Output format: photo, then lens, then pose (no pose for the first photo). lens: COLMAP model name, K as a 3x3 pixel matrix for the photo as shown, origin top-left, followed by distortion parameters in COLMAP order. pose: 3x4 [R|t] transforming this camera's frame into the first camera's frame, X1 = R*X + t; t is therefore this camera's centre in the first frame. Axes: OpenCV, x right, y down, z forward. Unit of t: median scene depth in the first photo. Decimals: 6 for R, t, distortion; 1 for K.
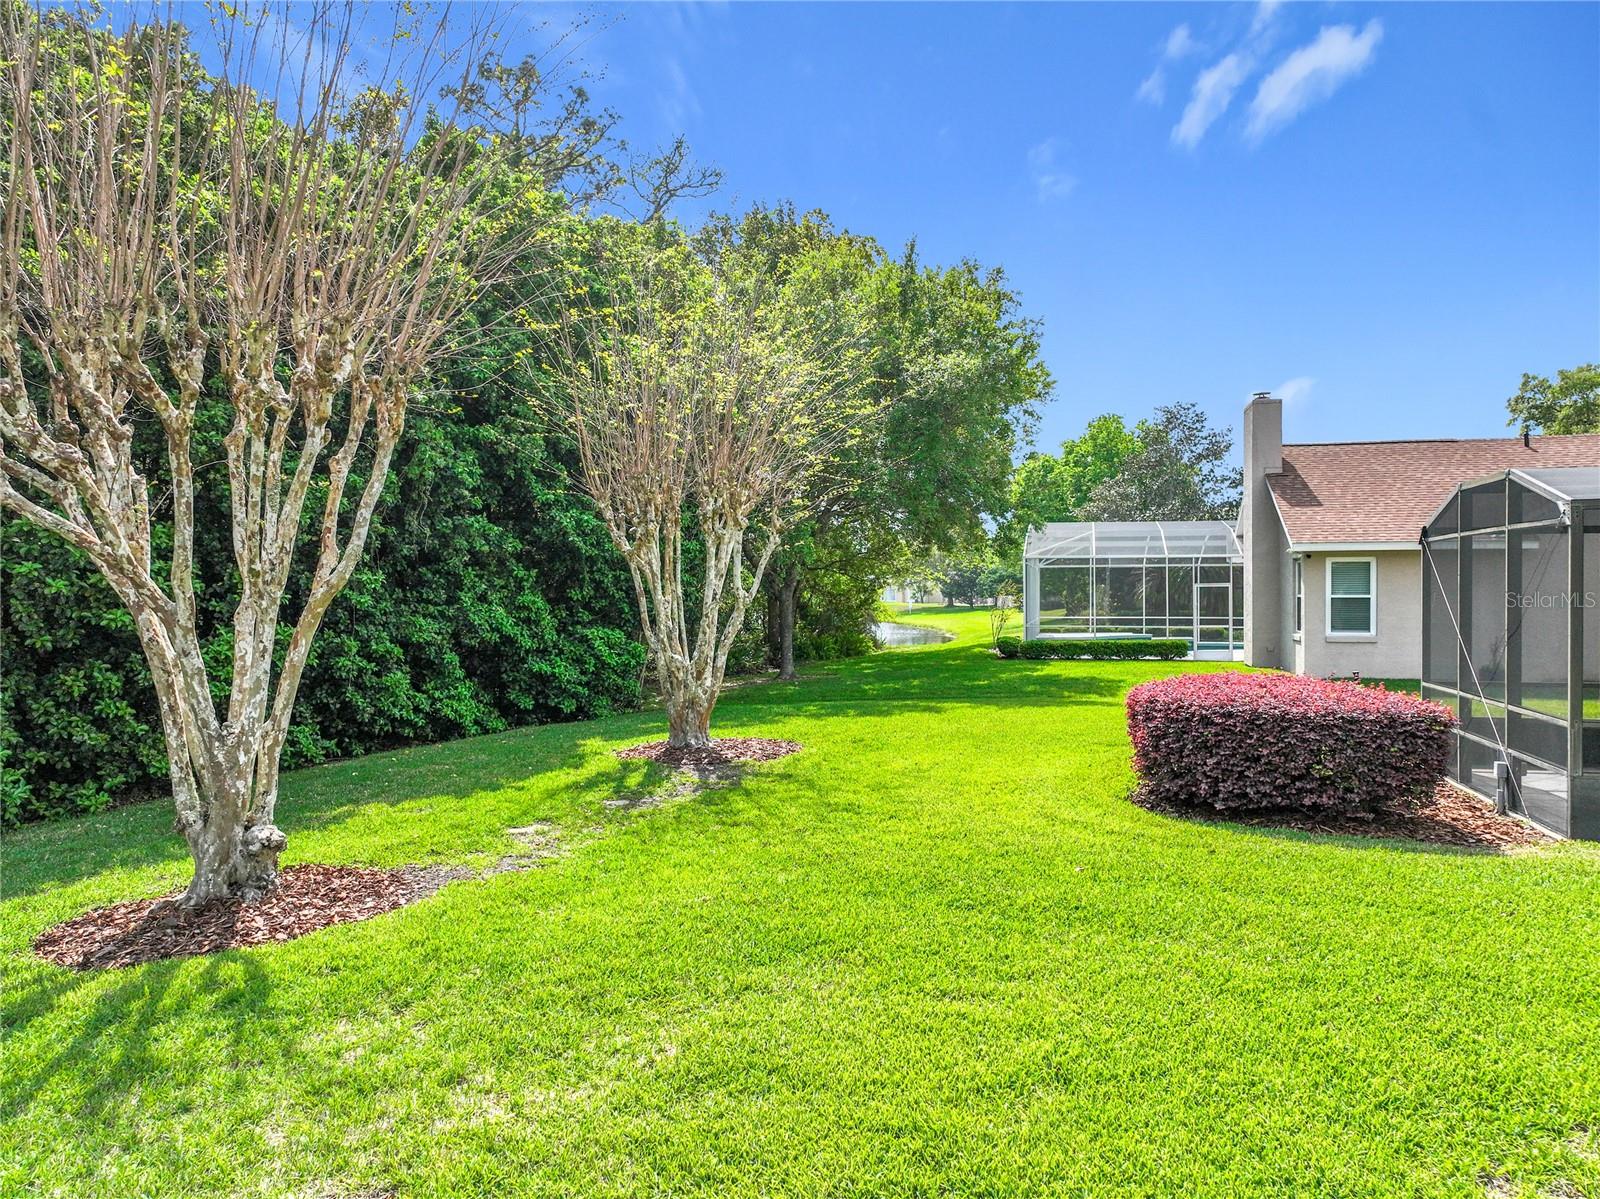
lens RADIAL K [[1129.6, 0, 800.0], [0, 1129.6, 599.5], [0, 0, 1]] dist [-0.004656, 0.019202]
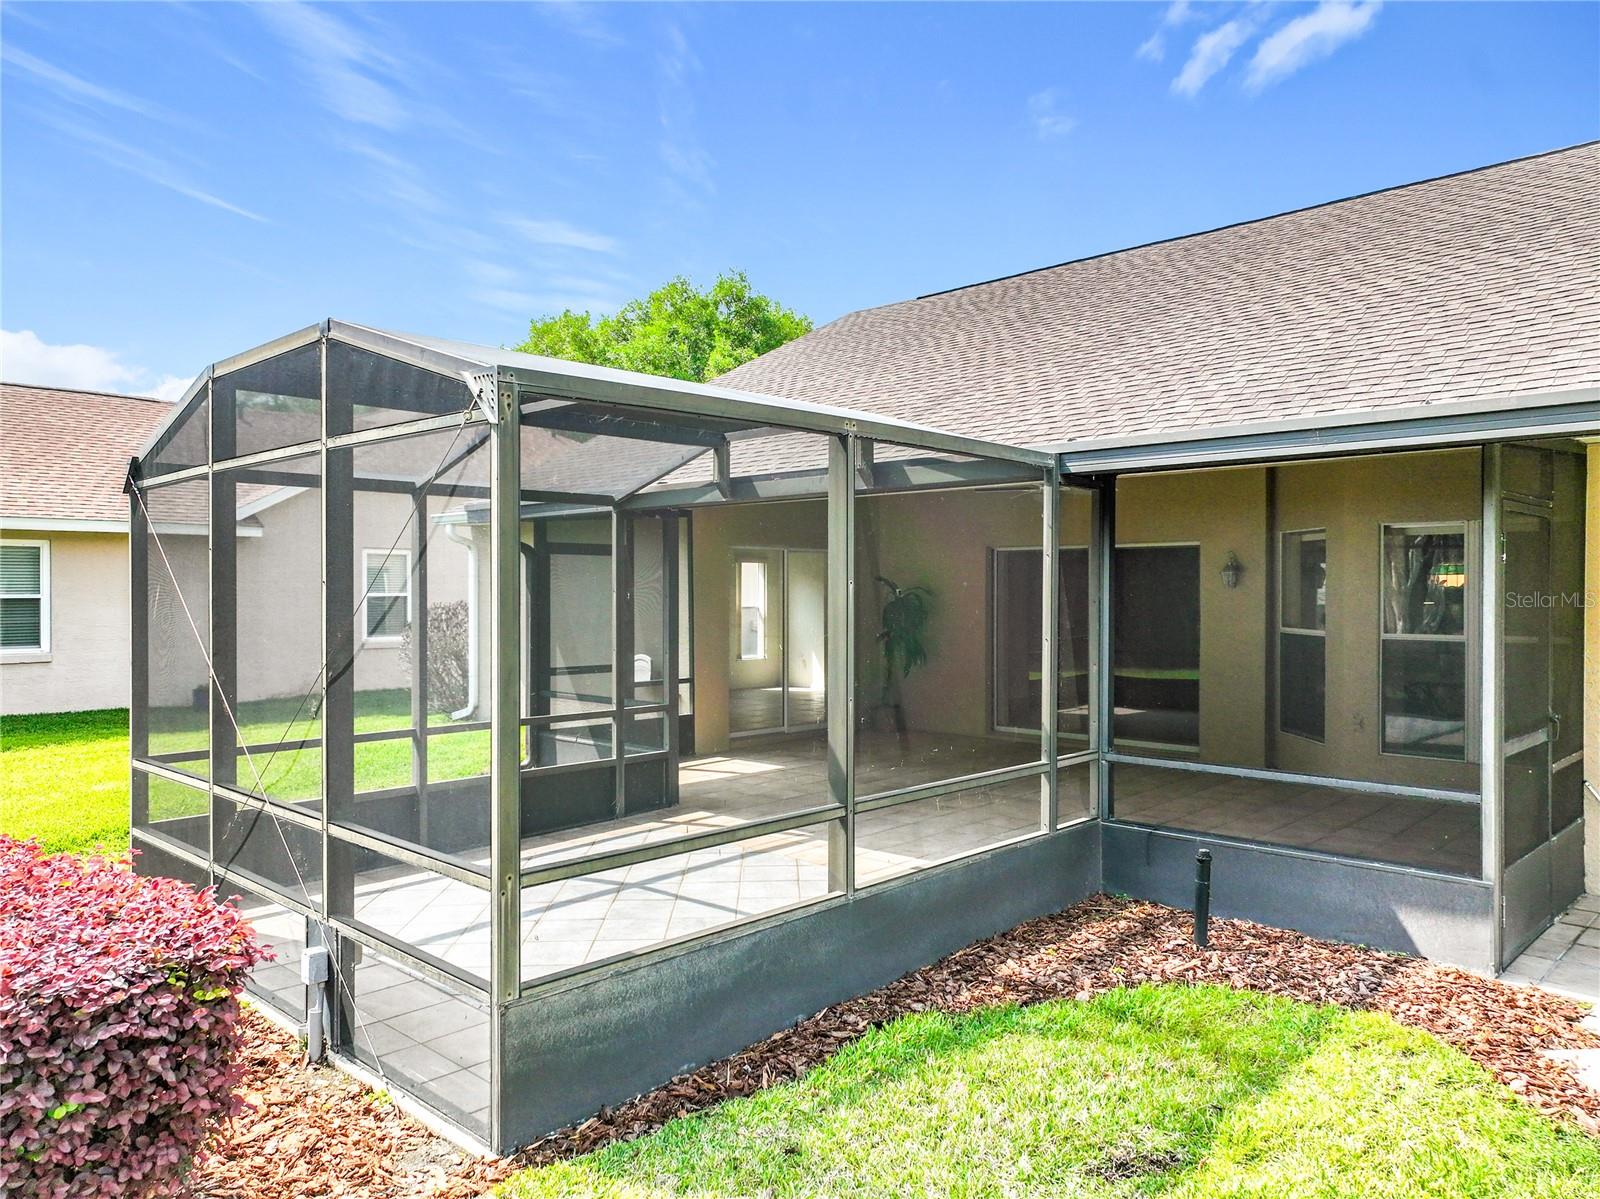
lens RADIAL K [[1129.6, 0, 800.0], [0, 1129.6, 599.5], [0, 0, 1]] dist [-0.004656, 0.019202]
pose [[0.495628, -0.002310, 0.868532, 0.299032], [0.003836, 0.999993, 0.000471, 0.001424], [-0.868526, 0.003099, 0.495633, 0.564299]]
